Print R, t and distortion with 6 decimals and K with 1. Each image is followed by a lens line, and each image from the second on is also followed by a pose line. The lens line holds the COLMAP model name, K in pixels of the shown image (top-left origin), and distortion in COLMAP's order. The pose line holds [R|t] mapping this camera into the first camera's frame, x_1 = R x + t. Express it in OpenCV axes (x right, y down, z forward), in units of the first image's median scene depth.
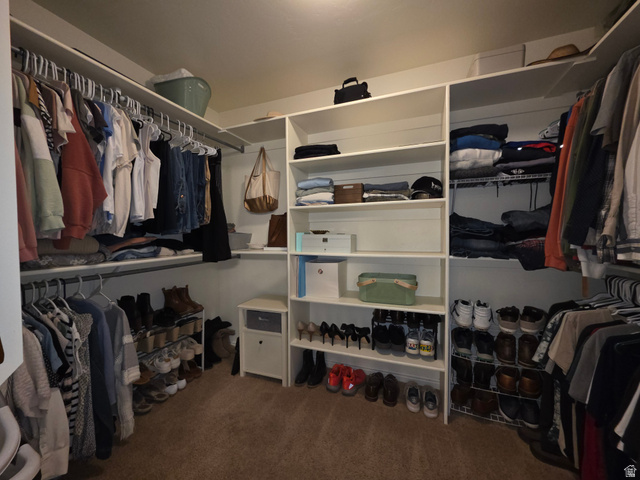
lens RADIAL K [[255.9, 0, 320.1], [0, 255.9, 240.8], [0, 0, 1]] dist [-0.001000, -0.000051]
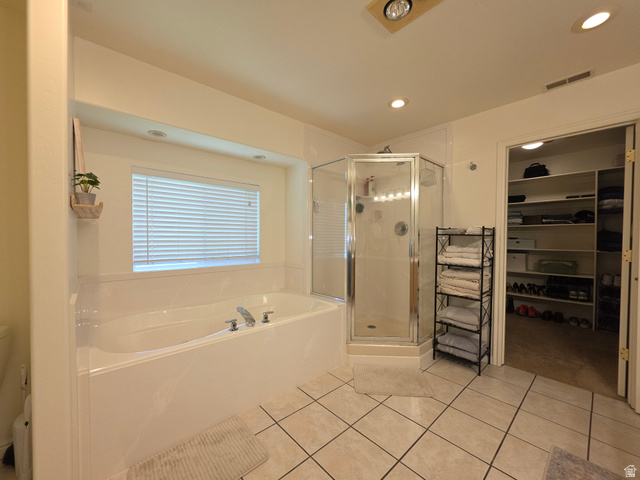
lens RADIAL K [[255.9, 0, 318.6], [0, 255.9, 242.4], [0, 0, 1]] dist [-0.001000, -0.000051]
pose [[0.889144, 0.005754, -0.457591, -0.507093], [0.004318, 0.999771, 0.020961, -0.057123], [0.457607, -0.020613, 0.888916, -1.707322]]
